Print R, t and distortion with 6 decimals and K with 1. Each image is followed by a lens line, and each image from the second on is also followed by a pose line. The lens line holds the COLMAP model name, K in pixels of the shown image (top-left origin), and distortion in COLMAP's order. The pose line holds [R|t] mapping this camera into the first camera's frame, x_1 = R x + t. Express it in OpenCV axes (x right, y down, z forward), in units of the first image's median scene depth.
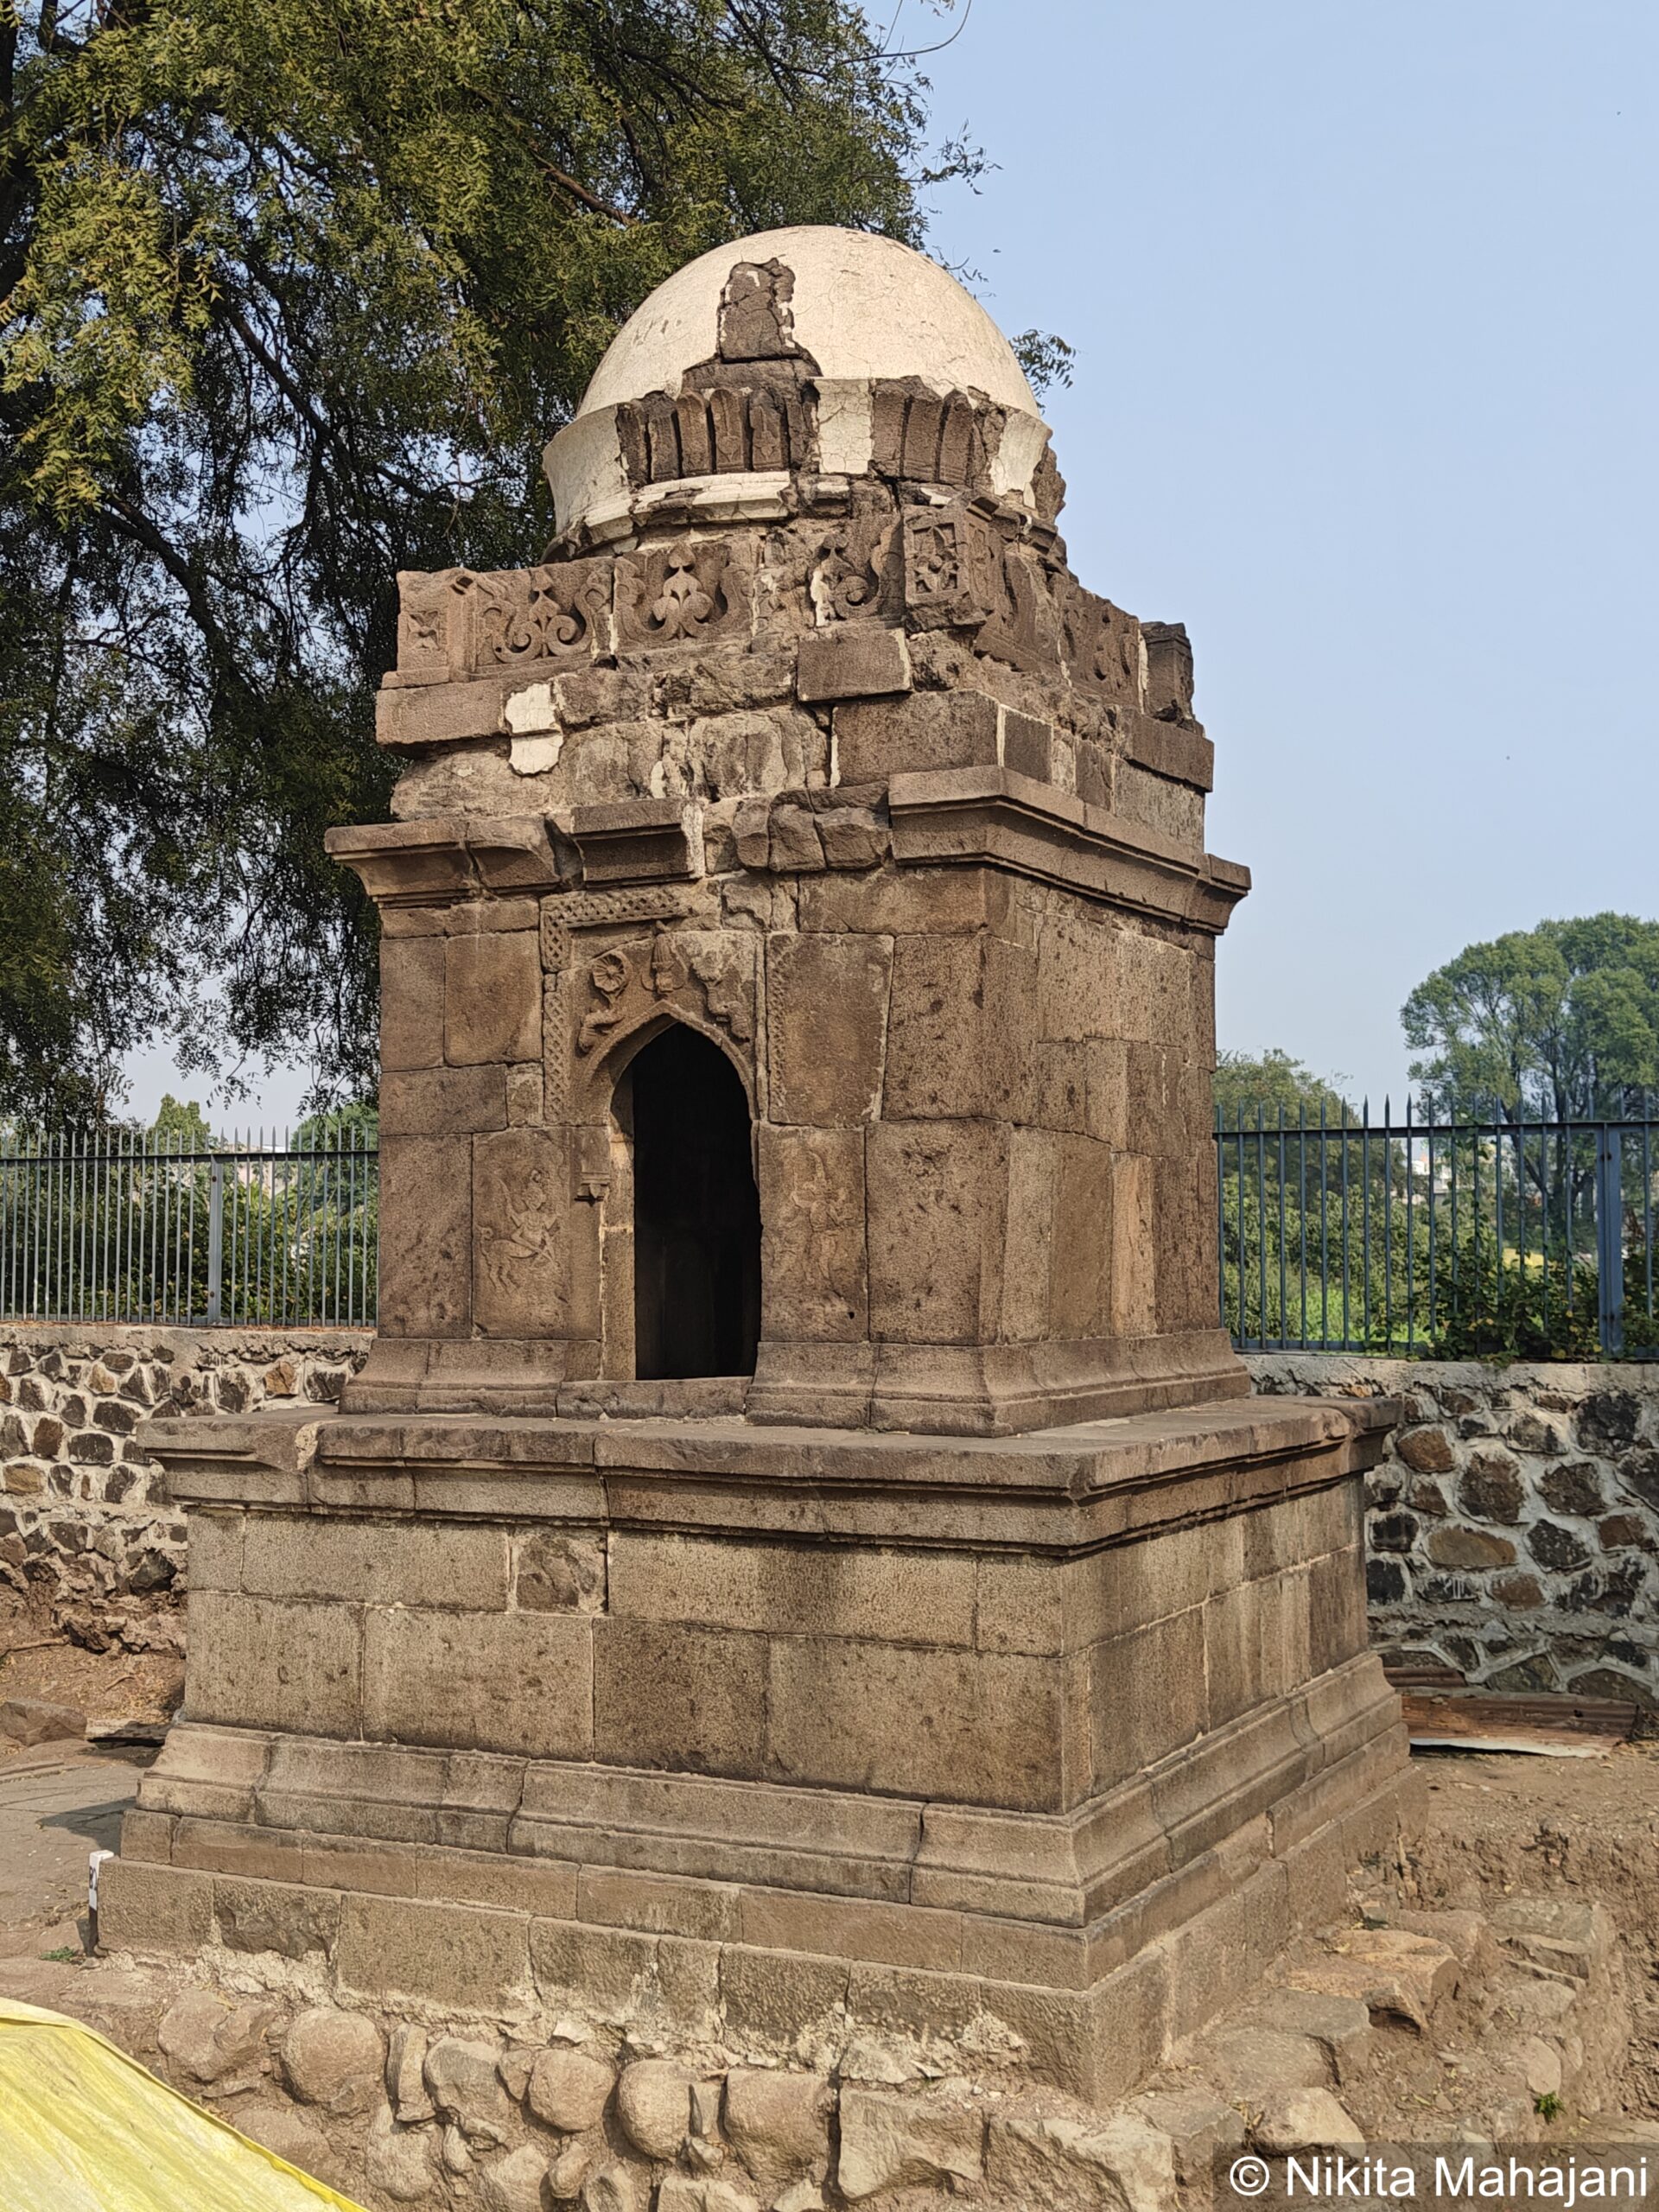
lens RADIAL K [[2543.8, 0, 829.0], [0, 2543.8, 1111.7], [0, 0, 1]] dist [0.127580, 0.000000]
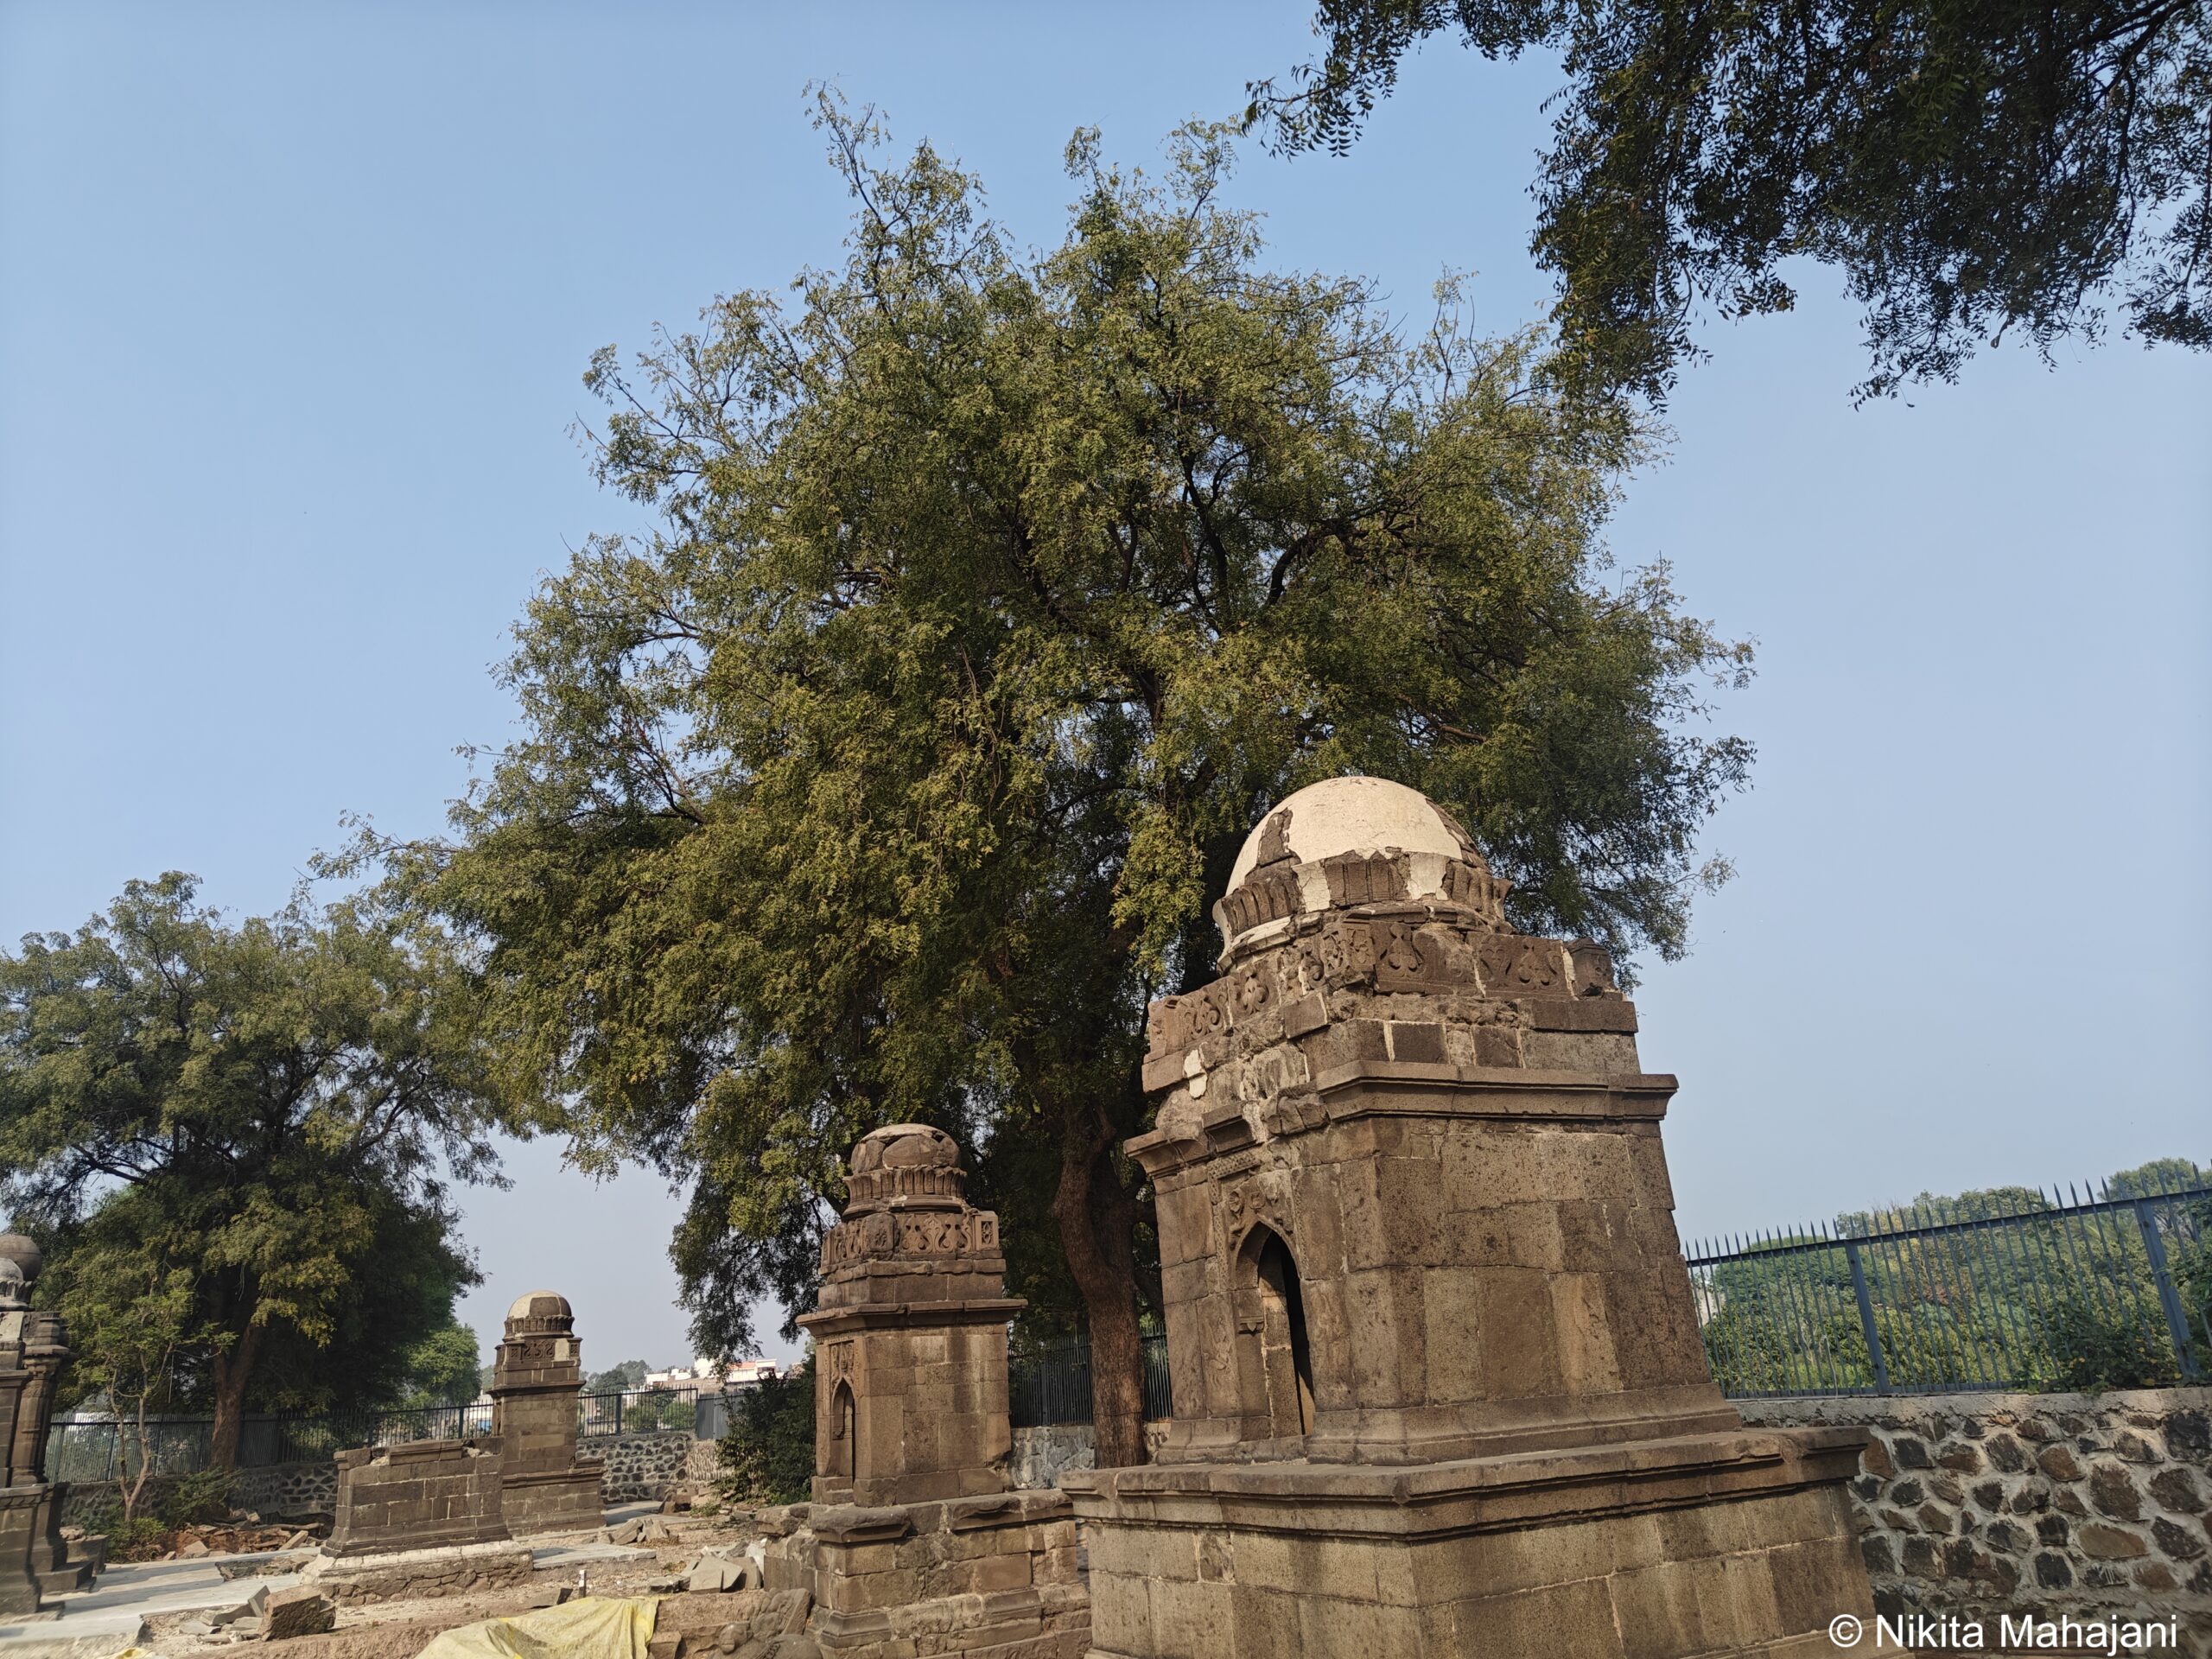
lens RADIAL K [[1552.2, 0, 1105.4], [0, 1552.2, 835.3], [0, 0, 1]] dist [-0.004554, 0.014244]
pose [[0.832926, -0.241477, -0.497919, 0.420833], [0.097982, 0.949908, -0.296774, 0.015860], [0.544642, 0.198404, 0.814863, -0.006197]]
